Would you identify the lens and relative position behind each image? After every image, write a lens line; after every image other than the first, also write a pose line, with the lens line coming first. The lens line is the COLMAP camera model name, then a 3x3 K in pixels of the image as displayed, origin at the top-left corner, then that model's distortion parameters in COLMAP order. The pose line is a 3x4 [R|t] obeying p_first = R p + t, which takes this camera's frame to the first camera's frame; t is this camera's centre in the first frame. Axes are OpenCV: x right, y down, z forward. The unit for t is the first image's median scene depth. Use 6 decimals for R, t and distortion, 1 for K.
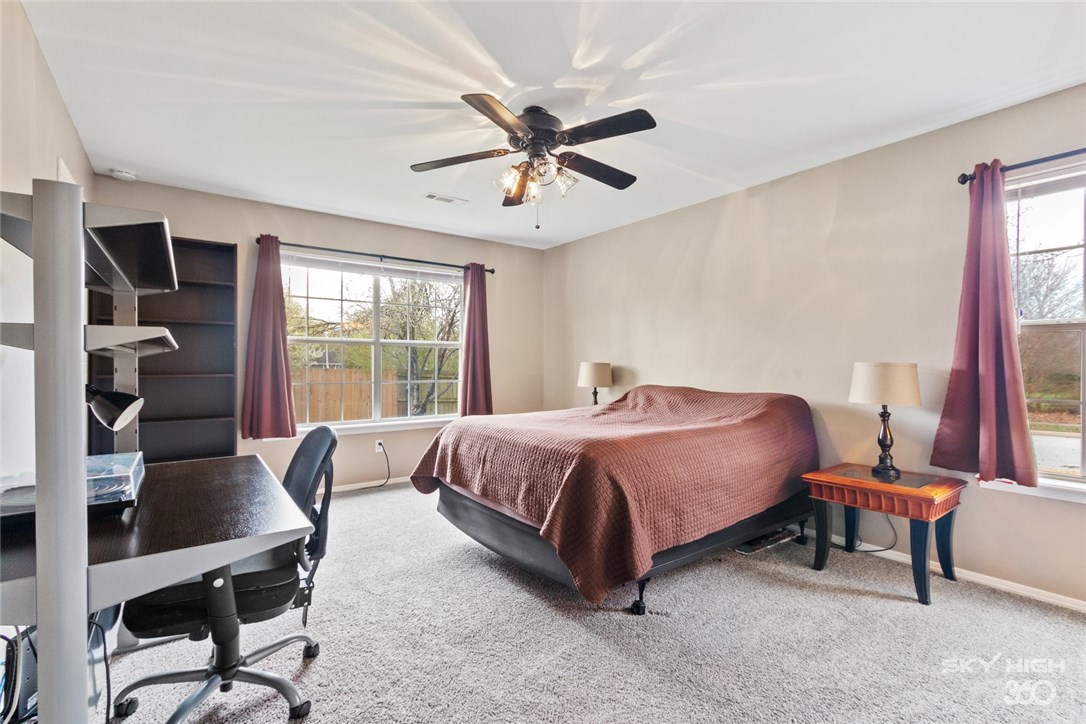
lens RADIAL K [[495.8, 0, 540.2], [0, 495.8, 360.2], [0, 0, 1]] dist [-0.002313, -0.000288]
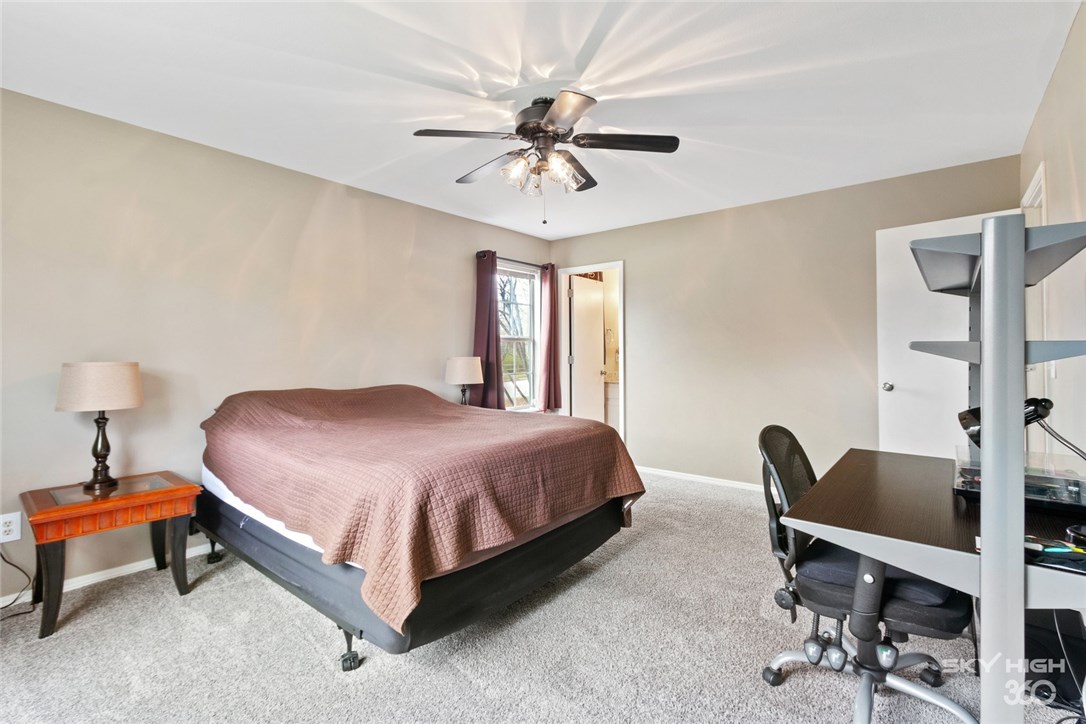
lens RADIAL K [[495.8, 0, 540.2], [0, 495.8, 360.2], [0, 0, 1]] dist [-0.002313, -0.000288]
pose [[-0.233537, -0.010000, 0.972297, -0.349425], [0.008634, 0.999886, 0.012357, -0.001317], [-0.972310, 0.011280, -0.233424, 0.455829]]
